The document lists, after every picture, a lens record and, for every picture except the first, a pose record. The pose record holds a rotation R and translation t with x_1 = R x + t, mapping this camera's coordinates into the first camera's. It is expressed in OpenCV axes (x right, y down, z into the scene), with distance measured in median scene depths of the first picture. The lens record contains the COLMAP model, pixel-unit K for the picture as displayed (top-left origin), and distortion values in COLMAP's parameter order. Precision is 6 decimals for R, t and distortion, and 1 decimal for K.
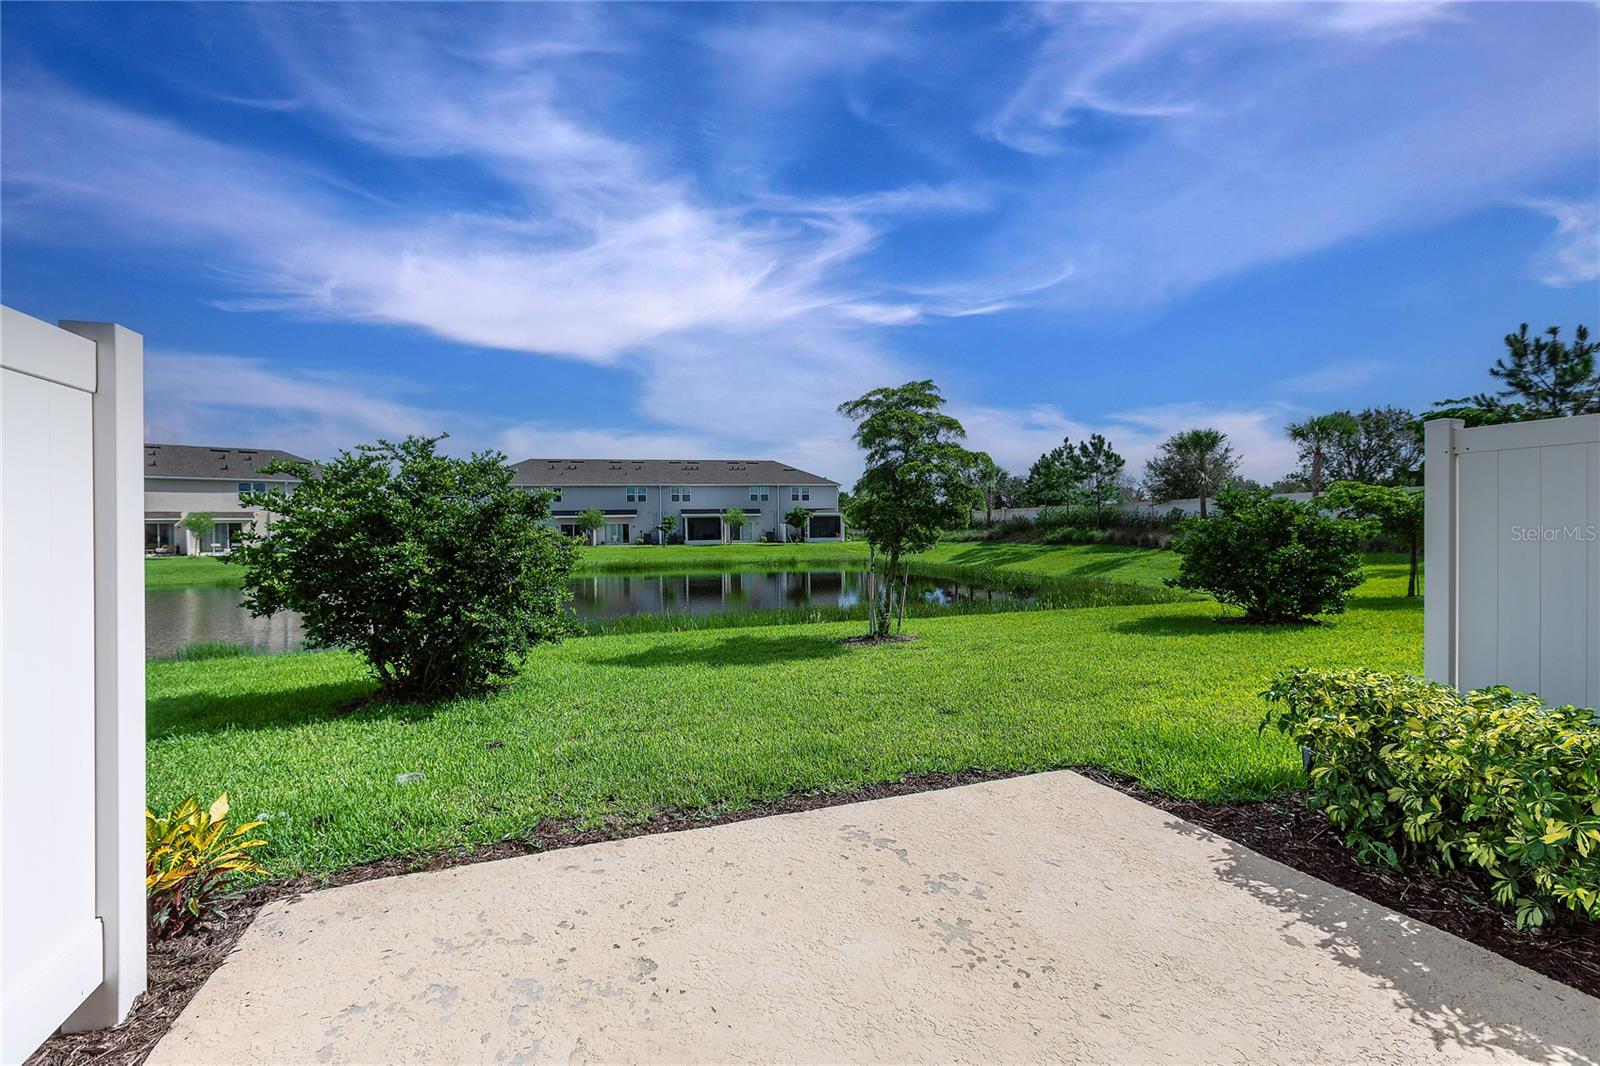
lens RADIAL K [[706.9, 0, 800.0], [0, 706.9, 533.0], [0, 0, 1]] dist [0.014681, -0.000038]
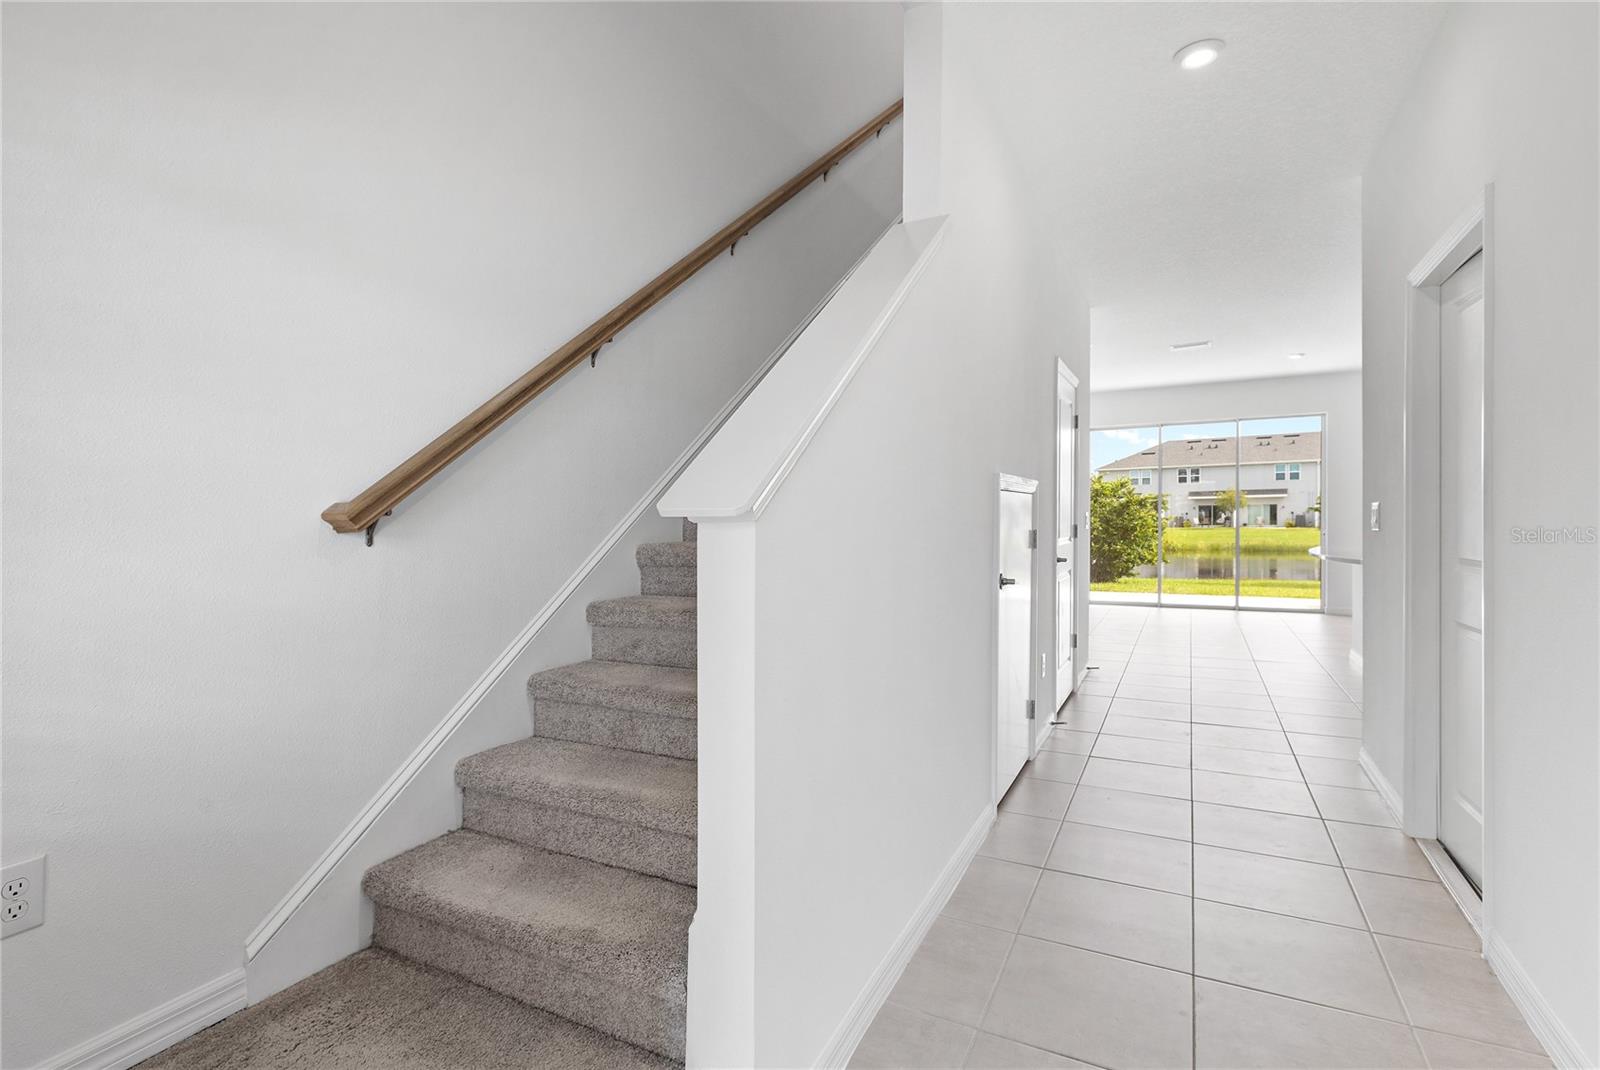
lens RADIAL K [[771.1, 0, 796.0], [0, 771.1, 521.9], [0, 0, 1]] dist [0.000651, -0.000246]
pose [[0.682964, 0.013457, -0.730328, 0.082572], [-0.005379, 0.999896, 0.013395, -0.000226], [0.730432, -0.005220, 0.682965, -0.185194]]
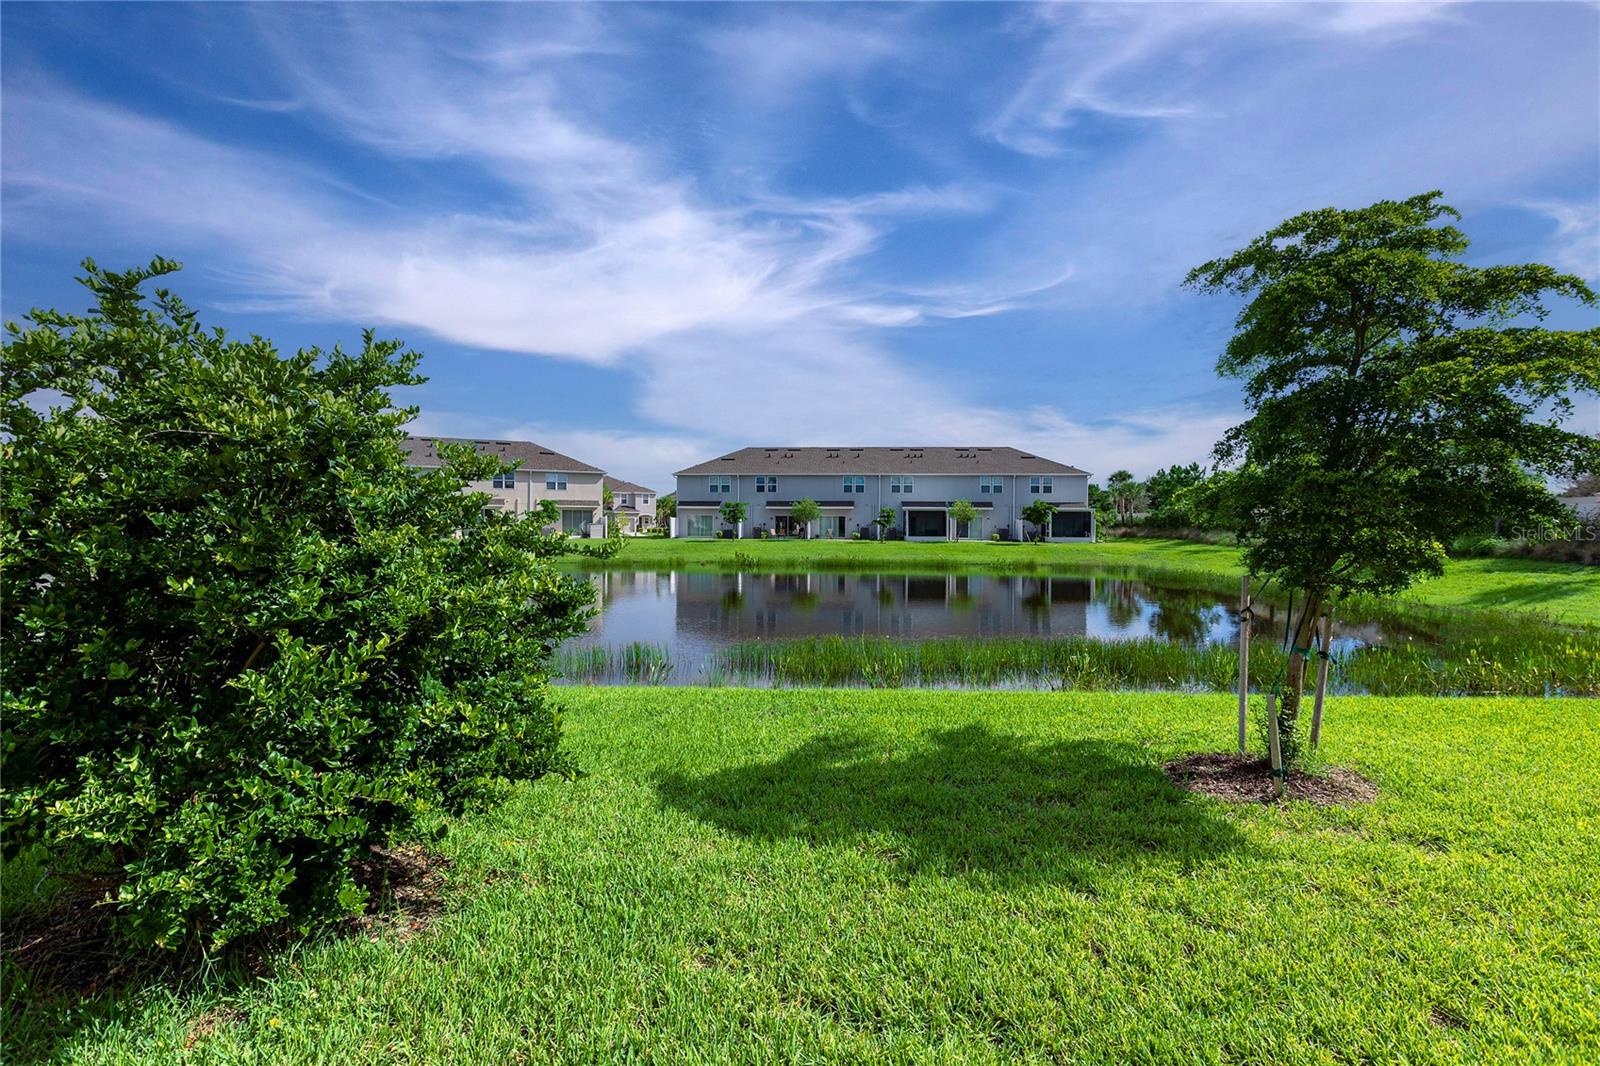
lens RADIAL K [[737.4, 0, 800.0], [0, 737.4, 533.0], [0, 0, 1]] dist [0.001062, 0.000024]
pose [[0.952477, 0.025303, -0.303558, -0.007619], [-0.022994, 0.999673, 0.011179, -0.000997], [0.303741, -0.003668, 0.952748, 0.087121]]
